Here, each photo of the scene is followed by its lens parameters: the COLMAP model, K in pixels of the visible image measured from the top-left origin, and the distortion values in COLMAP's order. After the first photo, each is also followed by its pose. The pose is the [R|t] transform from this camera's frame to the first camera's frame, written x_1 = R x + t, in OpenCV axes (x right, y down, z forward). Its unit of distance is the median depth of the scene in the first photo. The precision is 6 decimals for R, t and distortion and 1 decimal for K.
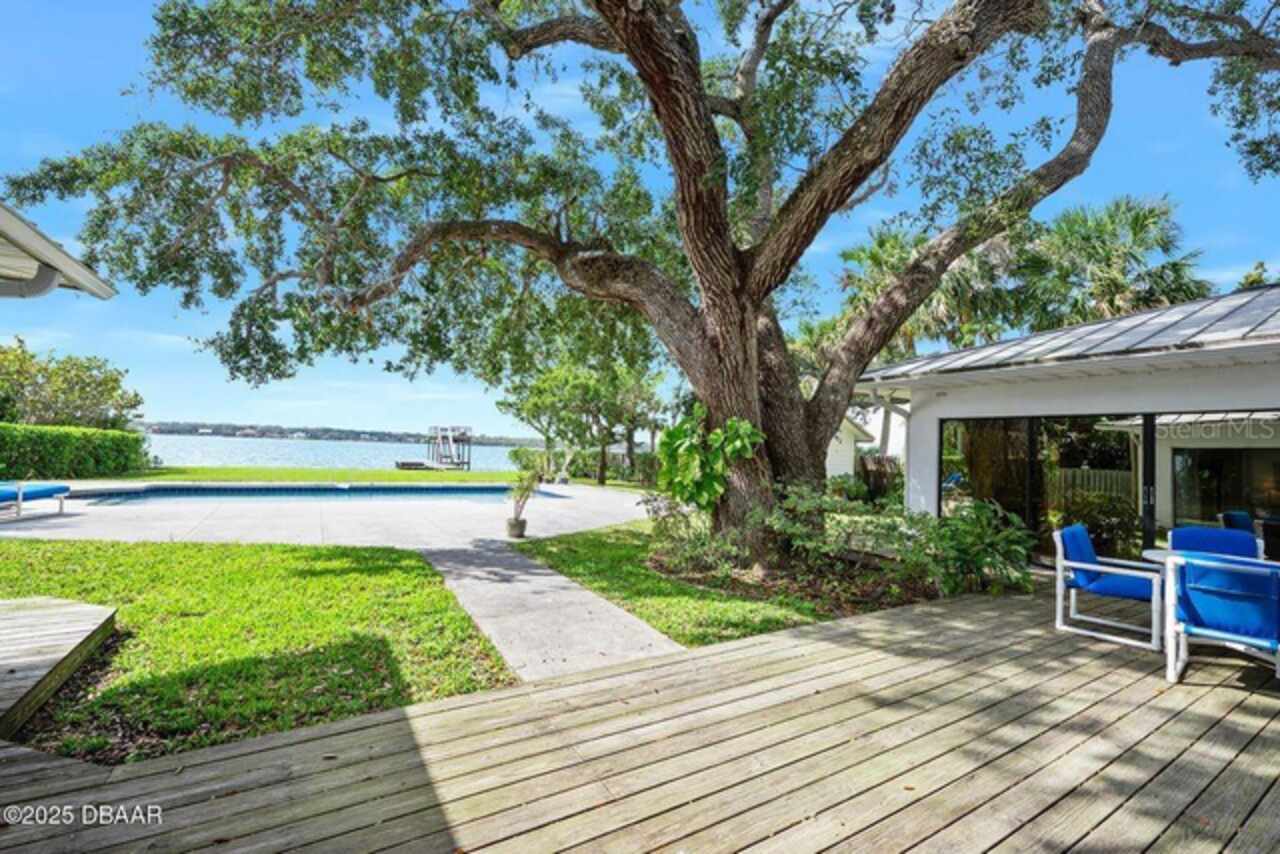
lens RADIAL K [[540.0, 0, 640.0], [0, 540.0, 427.0], [0, 0, 1]] dist [-0.009824, -0.000075]
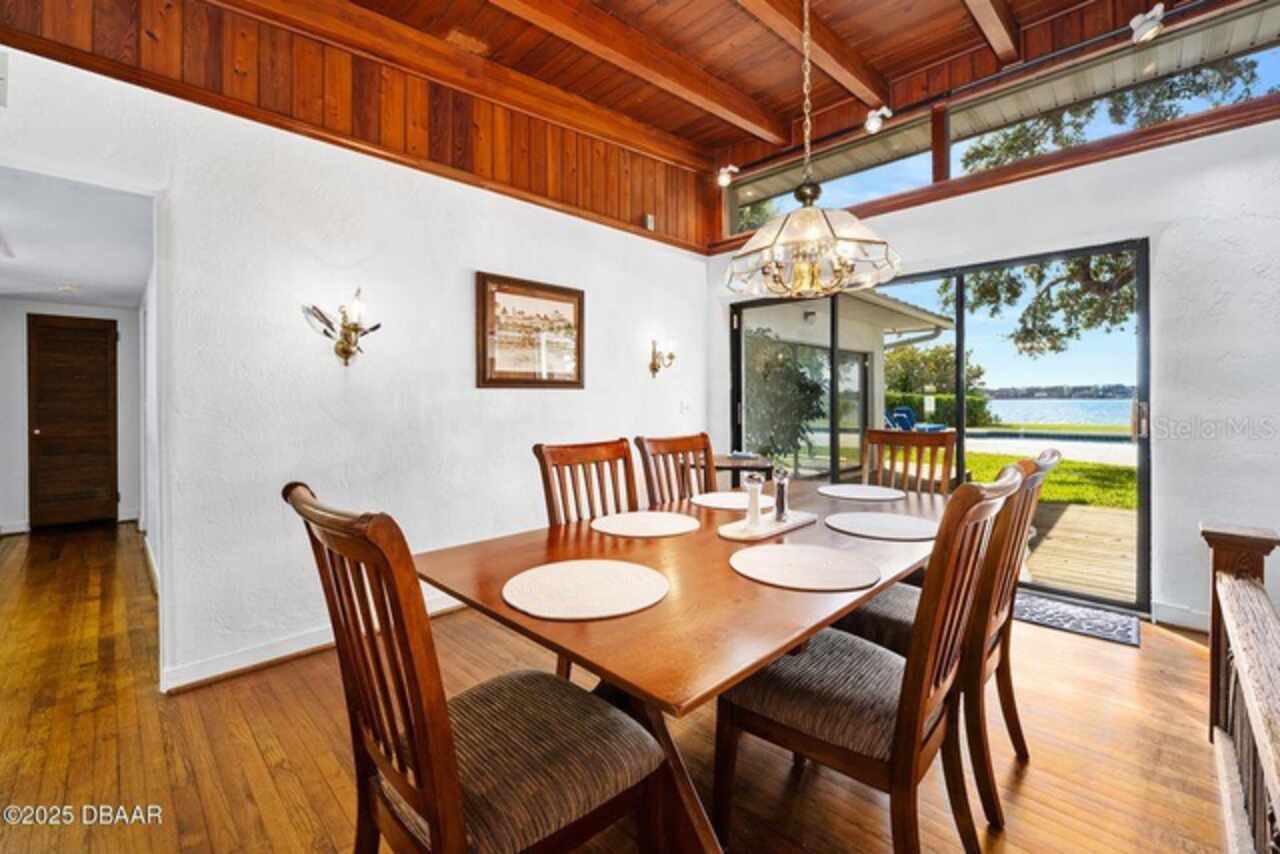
lens RADIAL K [[533.0, 0, 640.5], [0, 533.0, 409.0], [0, 0, 1]] dist [-0.002633, -0.000175]
pose [[0.240768, -0.022779, -0.970315, 0.116531], [0.058271, 0.998260, -0.008976, 0.003588], [0.968832, -0.054380, 0.241677, -0.117255]]
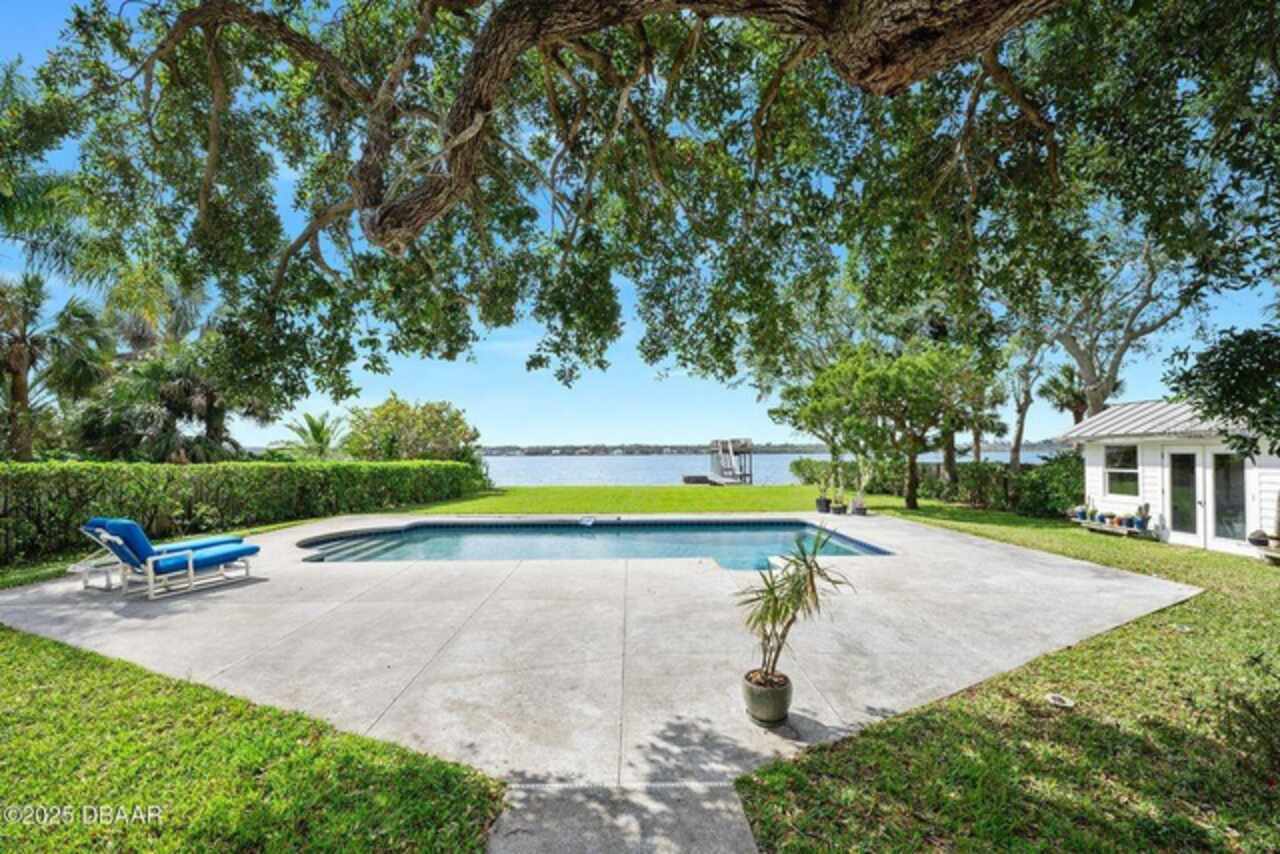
lens RADIAL K [[525.5, 0, 639.0], [0, 525.5, 450.0], [0, 0, 1]] dist [-0.001412, -0.000059]
pose [[0.864334, -0.046586, -0.500756, -0.028412], [0.060739, 0.998082, 0.011987, -0.006073], [0.499237, -0.040777, 0.865505, 0.170137]]
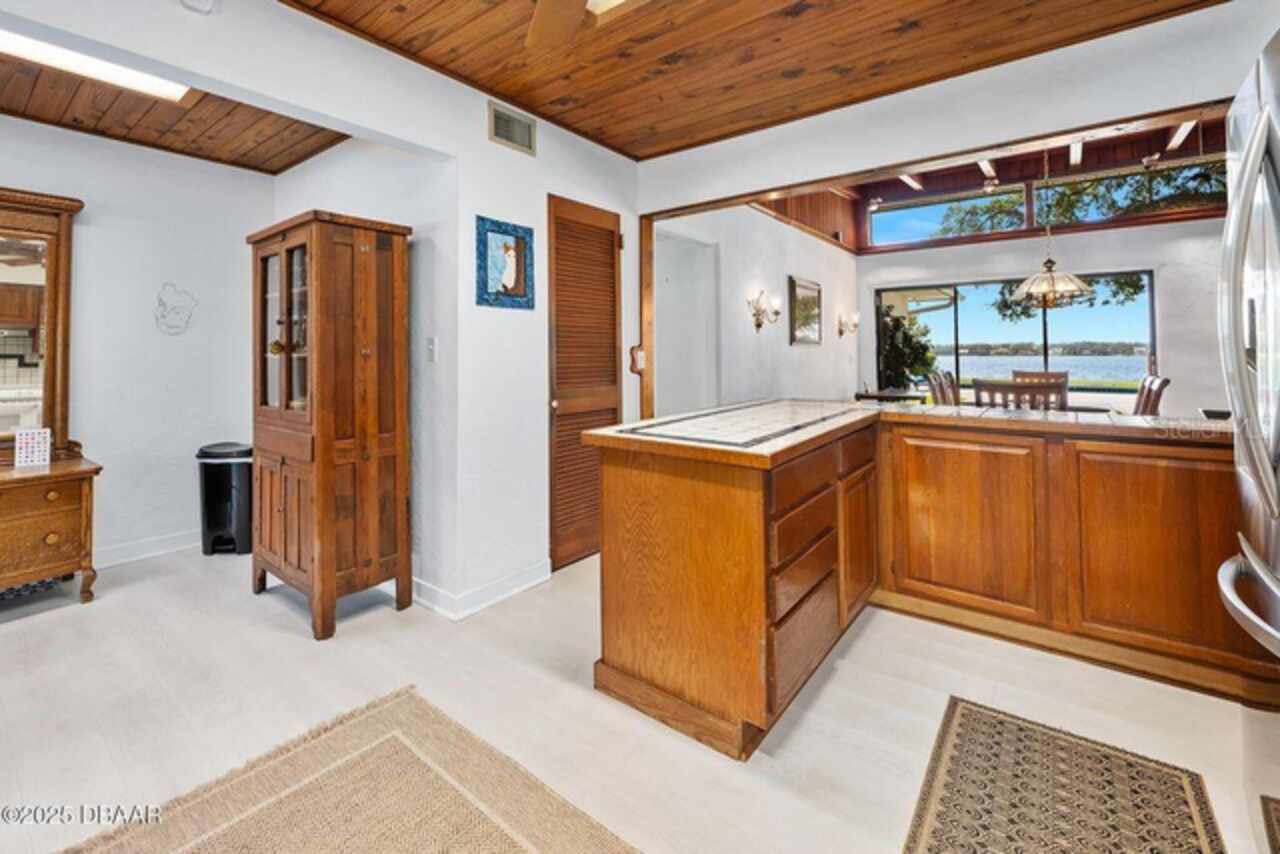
lens RADIAL K [[548.4, 0, 645.4], [0, 548.4, 340.4], [0, 0, 1]] dist [-0.002123, -0.000077]
pose [[0.355386, -0.061115, -0.932720, 0.156594], [0.054200, 0.997529, -0.044710, 0.000406], [0.933147, -0.034664, 0.357820, -0.230030]]
